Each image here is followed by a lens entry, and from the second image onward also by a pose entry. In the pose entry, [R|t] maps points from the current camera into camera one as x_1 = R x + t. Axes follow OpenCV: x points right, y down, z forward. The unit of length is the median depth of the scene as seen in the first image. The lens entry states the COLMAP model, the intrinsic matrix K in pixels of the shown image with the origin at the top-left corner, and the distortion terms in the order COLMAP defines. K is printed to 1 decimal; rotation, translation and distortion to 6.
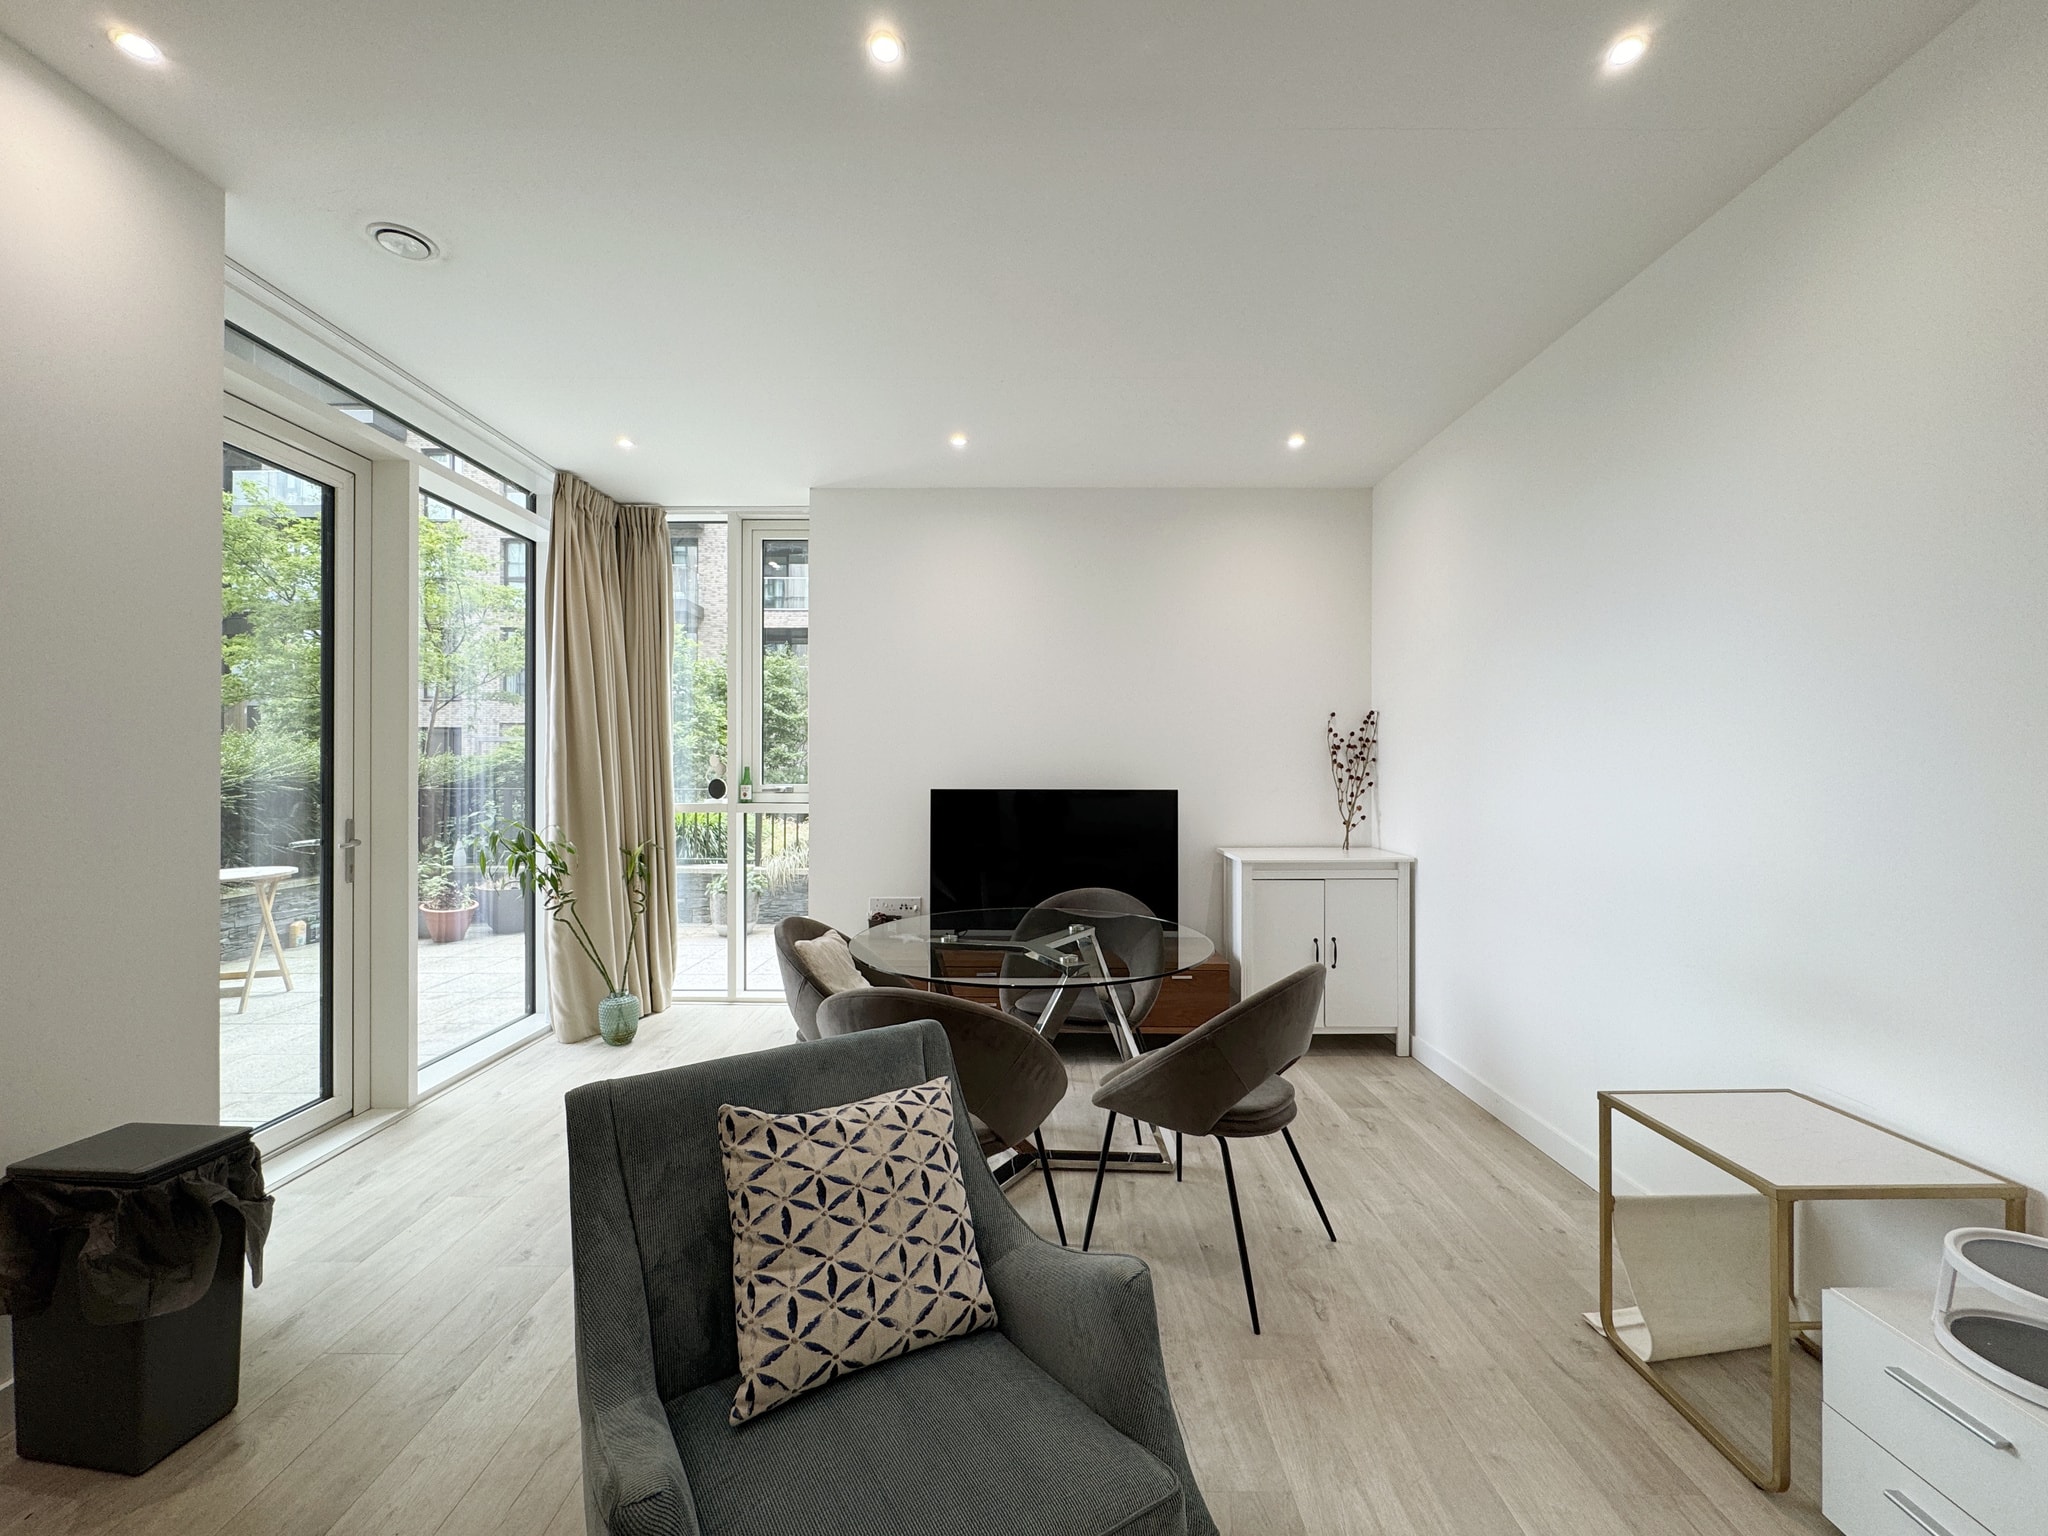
lens RADIAL K [[817.6, 0, 1021.8], [0, 817.6, 768.5], [0, 0, 1]] dist [-0.002915, 0.000305]
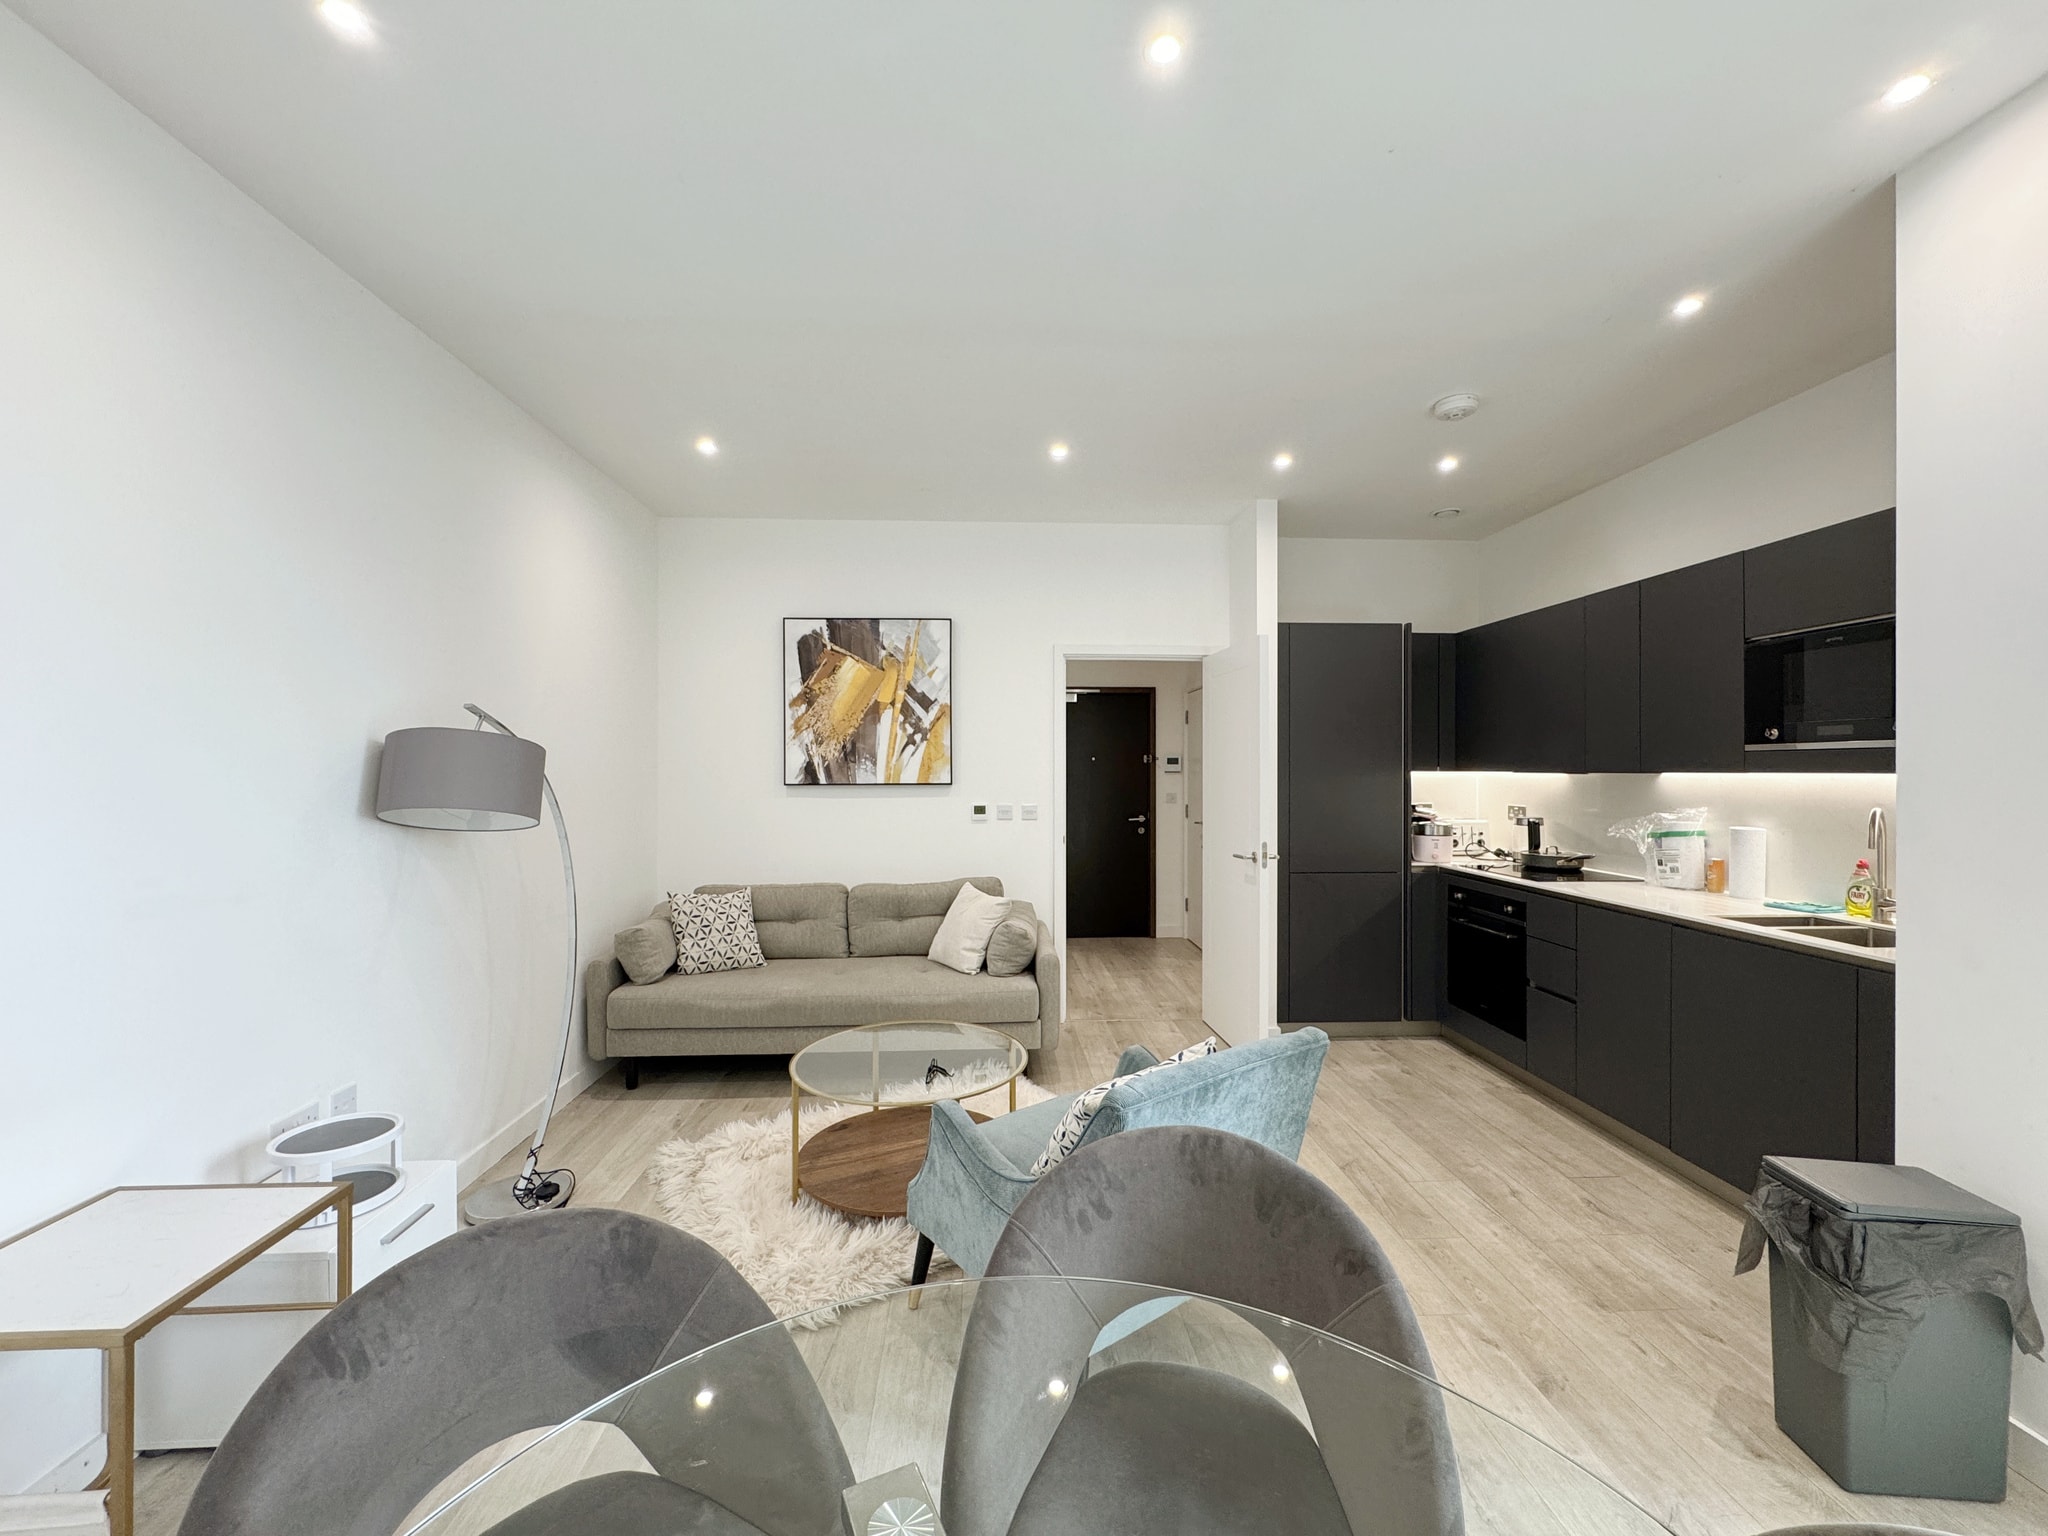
lens RADIAL K [[821.5, 0, 1020.2], [0, 821.5, 770.2], [0, 0, 1]] dist [-0.001888, -0.000011]
pose [[-0.998578, -0.001623, -0.053285, 0.043227], [-0.001698, 0.999998, 0.001365, -0.048357], [0.053282, 0.001454, -0.998578, 1.681761]]
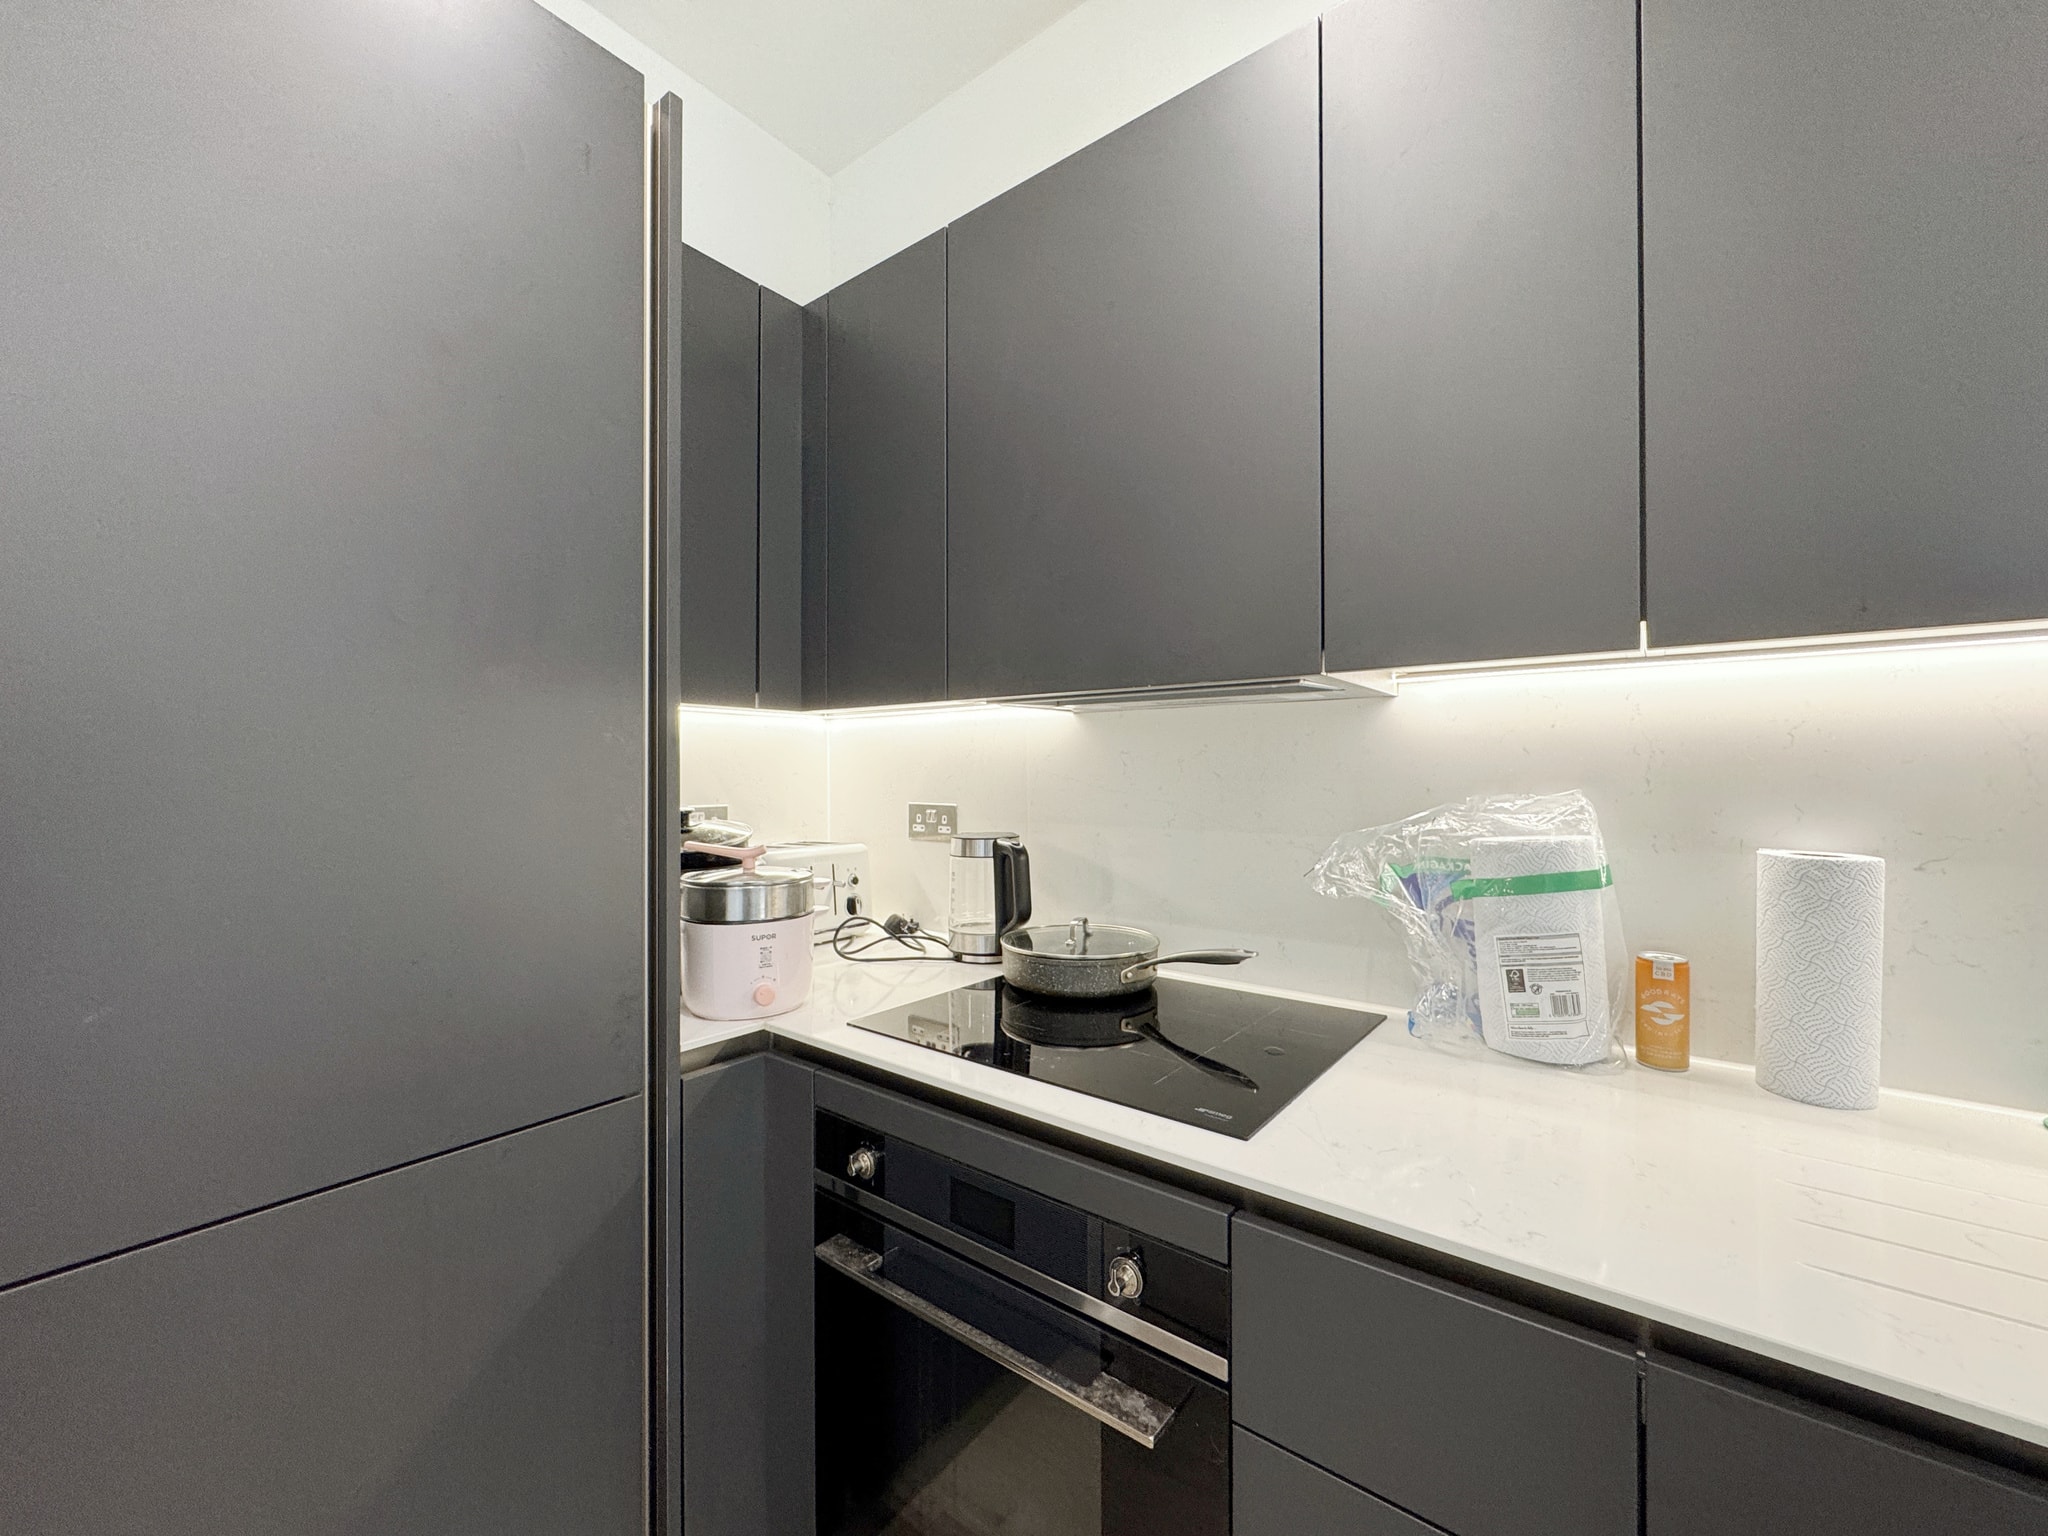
lens RADIAL K [[817.6, 0, 1021.8], [0, 817.6, 768.5], [0, 0, 1]] dist [-0.002915, 0.000305]
pose [[-0.614977, -0.003216, -0.788538, -0.837732], [0.002656, 0.999978, -0.006149, 0.019320], [0.788540, -0.005875, -0.614955, 0.043938]]
